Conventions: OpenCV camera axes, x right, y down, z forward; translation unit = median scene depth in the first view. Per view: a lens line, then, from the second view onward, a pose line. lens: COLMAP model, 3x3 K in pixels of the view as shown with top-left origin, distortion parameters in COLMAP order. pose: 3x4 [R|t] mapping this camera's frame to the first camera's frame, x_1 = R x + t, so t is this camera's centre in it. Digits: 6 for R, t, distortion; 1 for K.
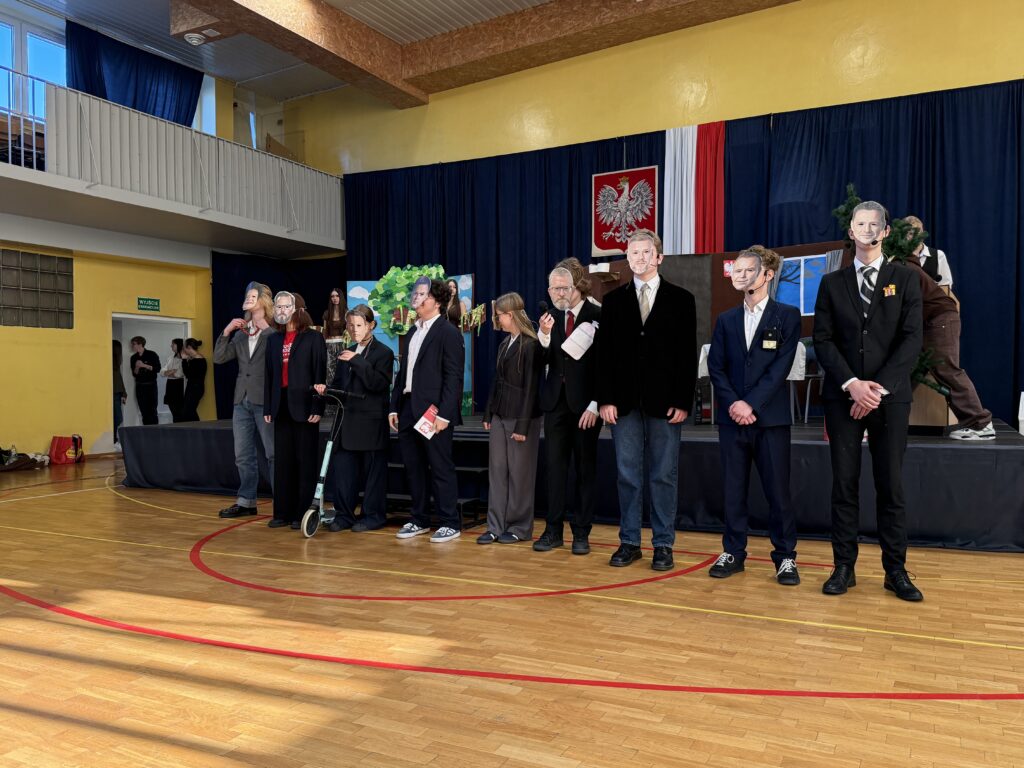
lens RADIAL K [[848.2, 0, 518.9], [0, 848.2, 395.1], [0, 0, 1]] dist [0.066955, -0.095978]
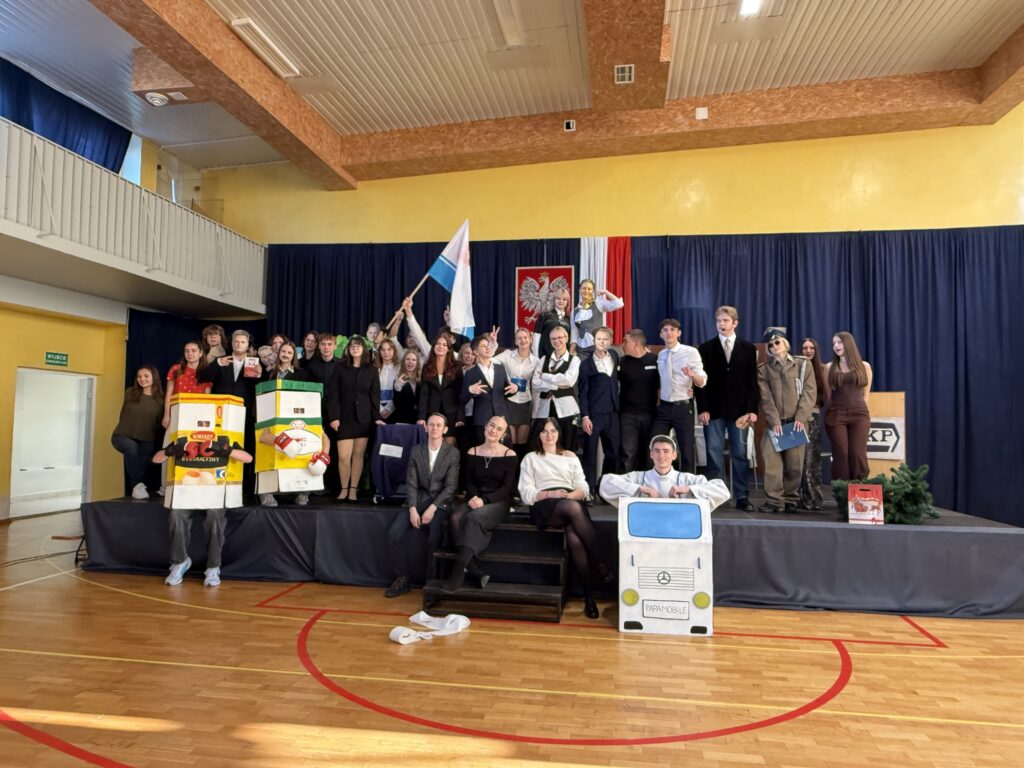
lens RADIAL K [[683.8, 0, 512.8], [0, 683.8, 381.5], [0, 0, 1]] dist [0.012759, -0.003738]
pose [[0.947329, 0.037347, 0.318076, -0.212486], [-0.013566, 0.996965, -0.076654, -0.032546], [-0.319974, 0.068301, 0.944961, 0.131178]]
